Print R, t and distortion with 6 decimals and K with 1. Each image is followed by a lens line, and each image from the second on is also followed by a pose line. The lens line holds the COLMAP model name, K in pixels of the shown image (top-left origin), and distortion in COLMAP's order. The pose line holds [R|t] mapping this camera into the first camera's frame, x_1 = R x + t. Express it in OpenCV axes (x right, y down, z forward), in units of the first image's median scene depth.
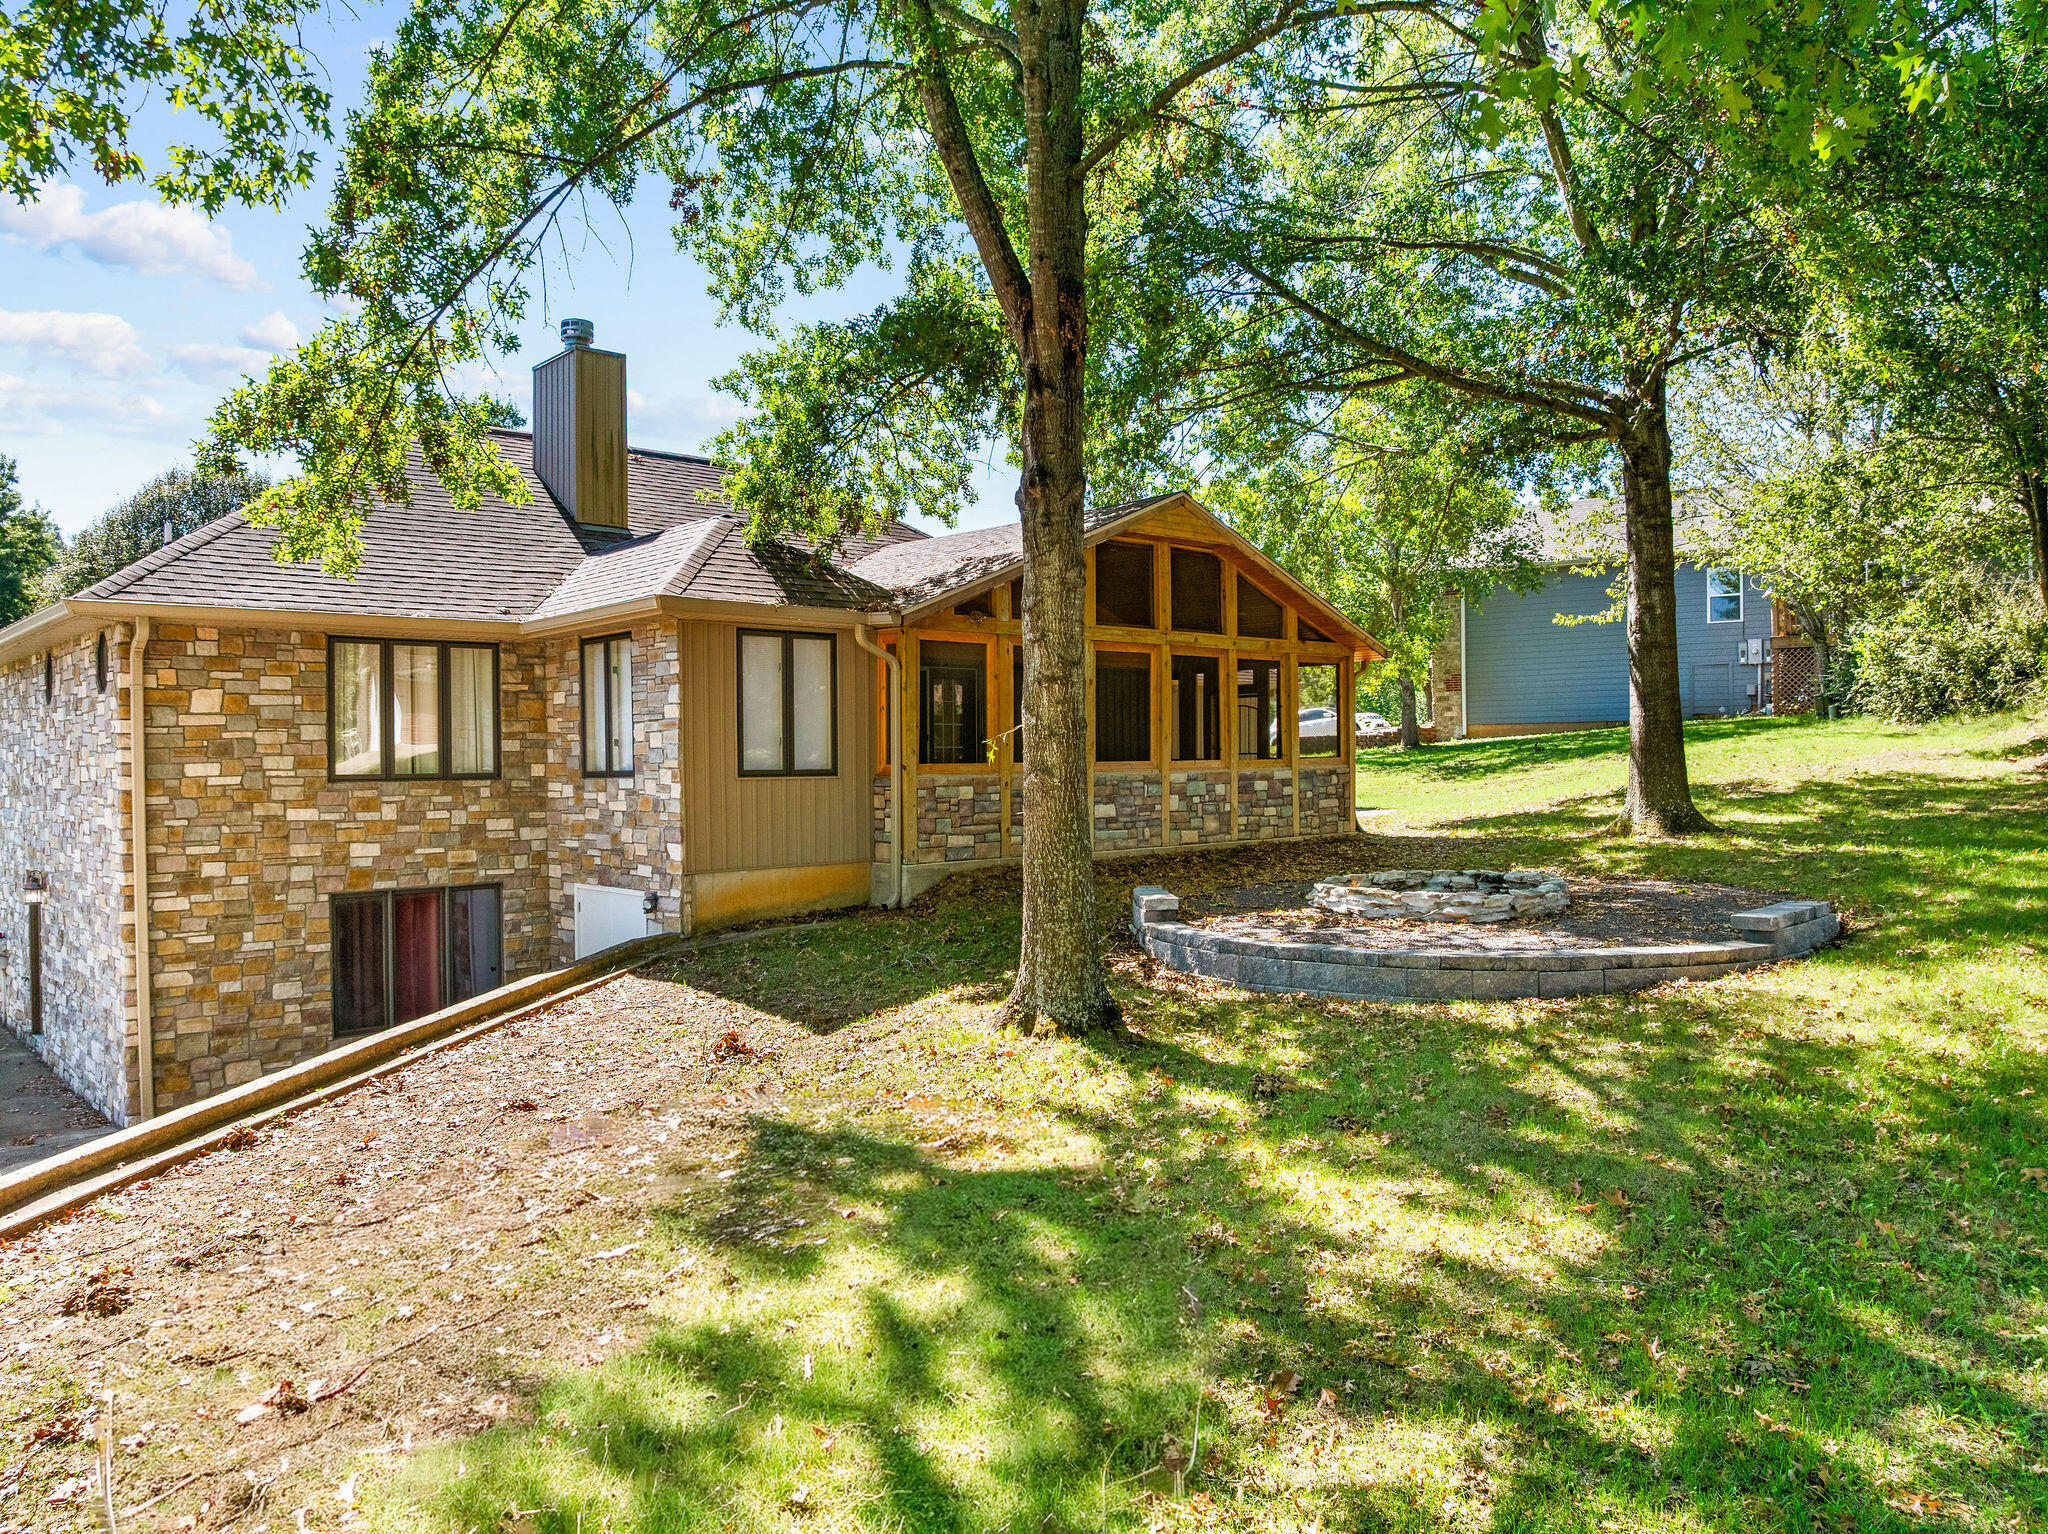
lens RADIAL K [[1432.0, 0, 995.8], [0, 1432.0, 760.6], [0, 0, 1]] dist [-0.042227, -0.000278]
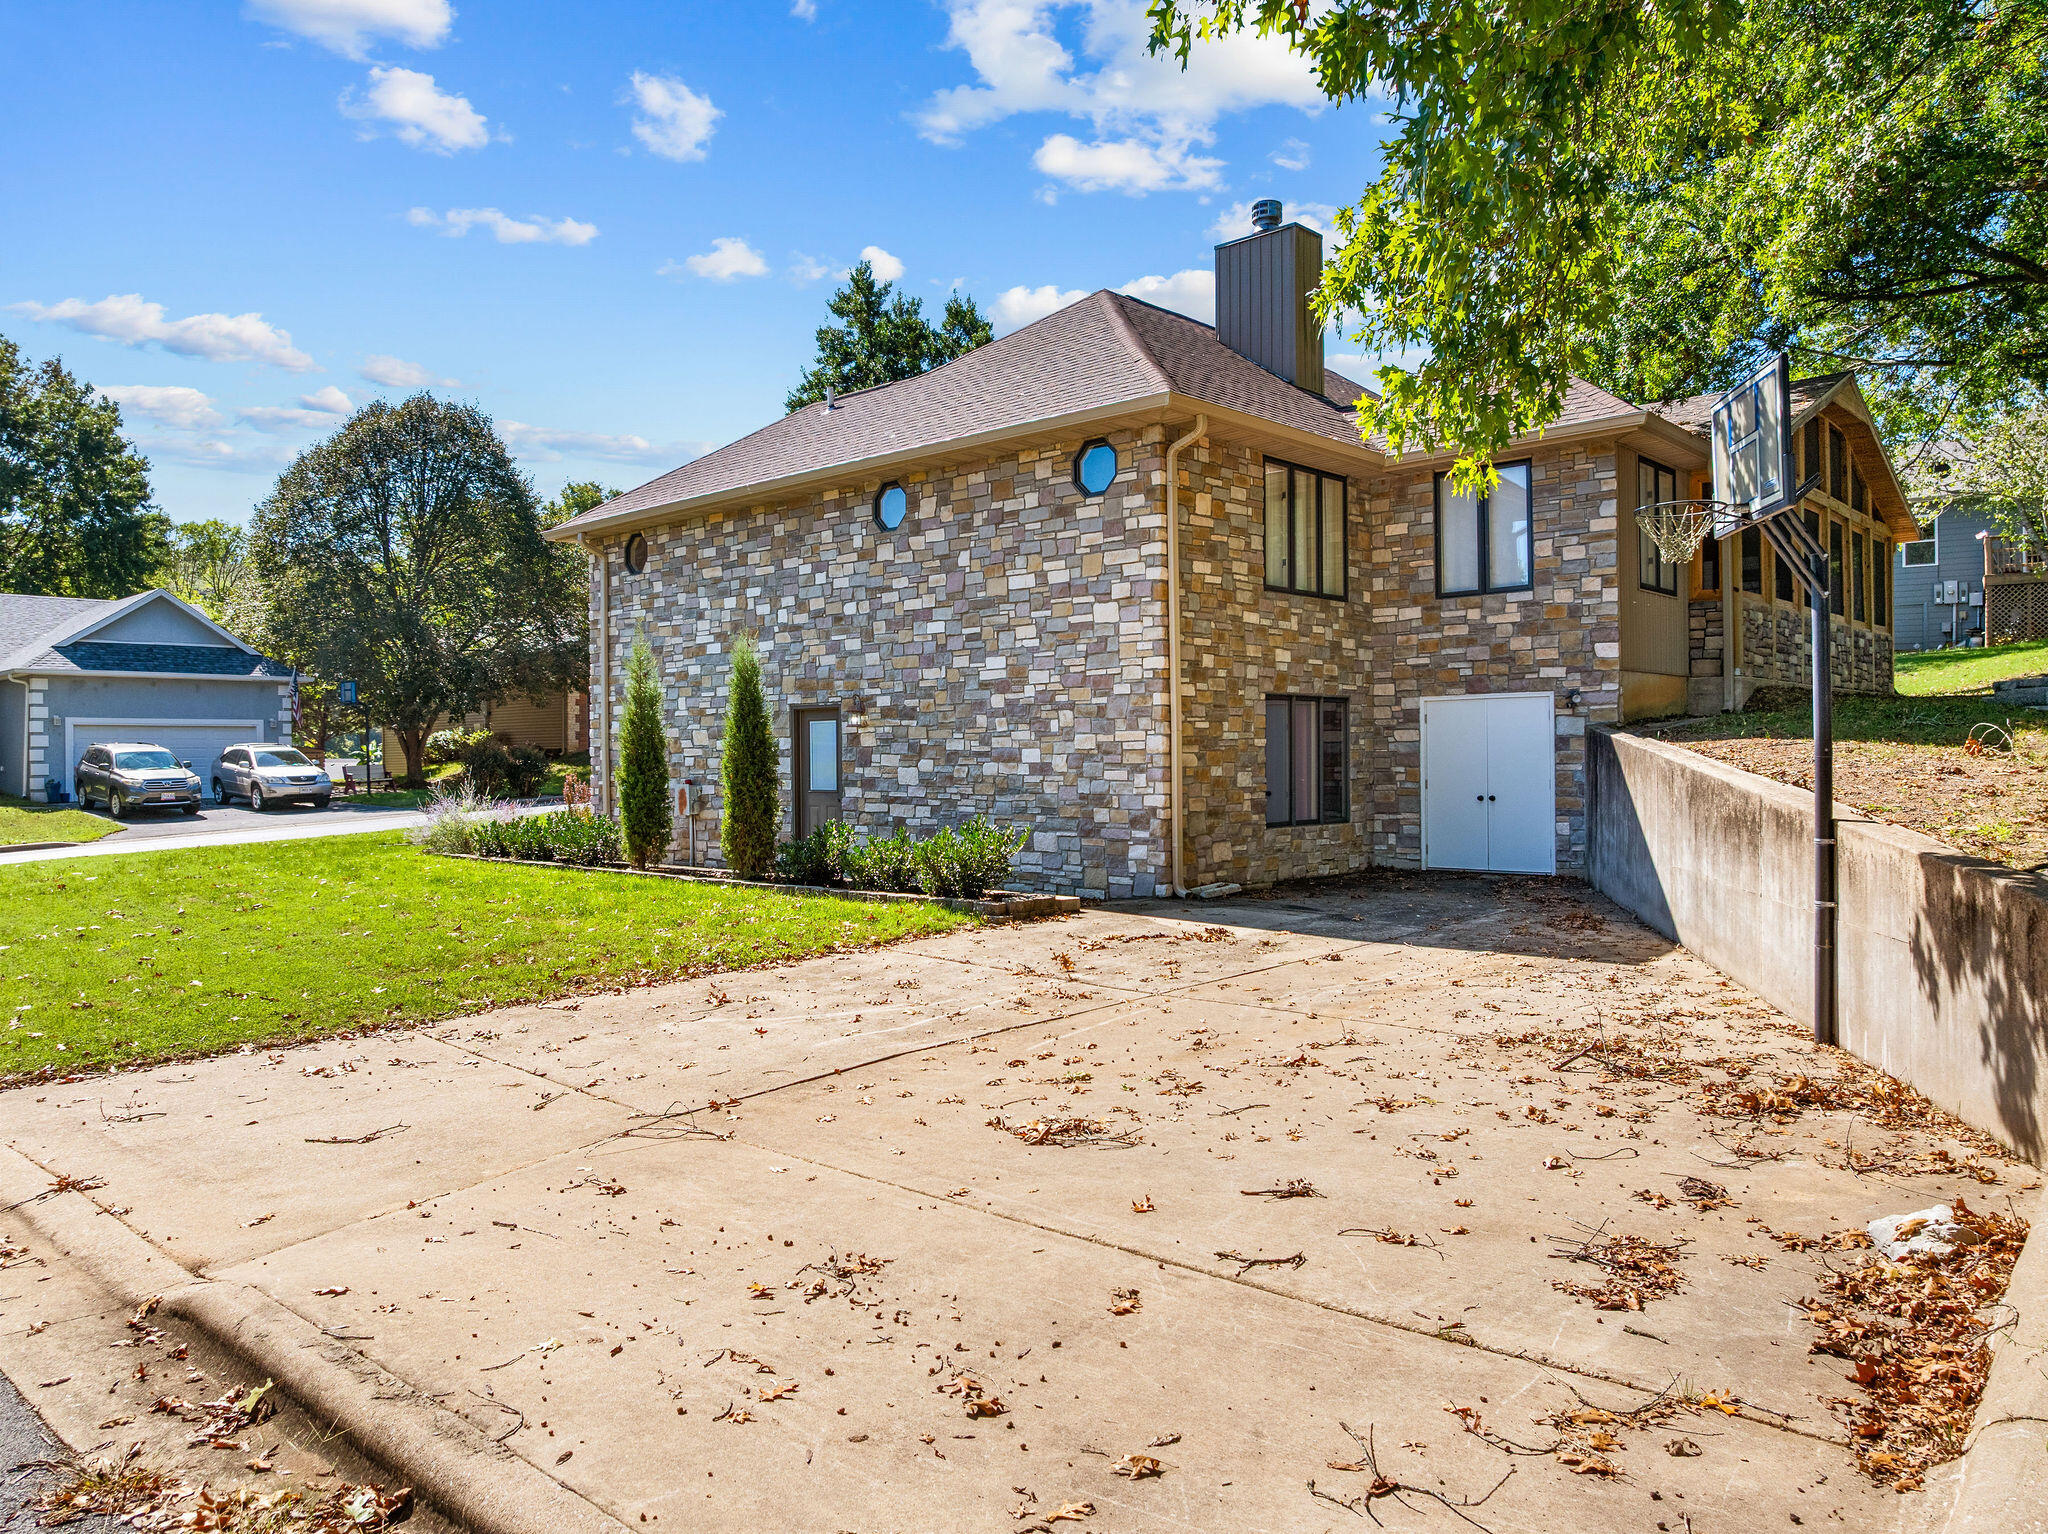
lens RADIAL K [[1432.0, 0, 995.8], [0, 1432.0, 760.6], [0, 0, 1]] dist [-0.042227, -0.000278]
pose [[0.997248, 0.000974, 0.074133, -0.739382], [-0.000982, 1.000000, 0.000084, 0.142255], [-0.074133, -0.000156, 0.997248, -0.069192]]
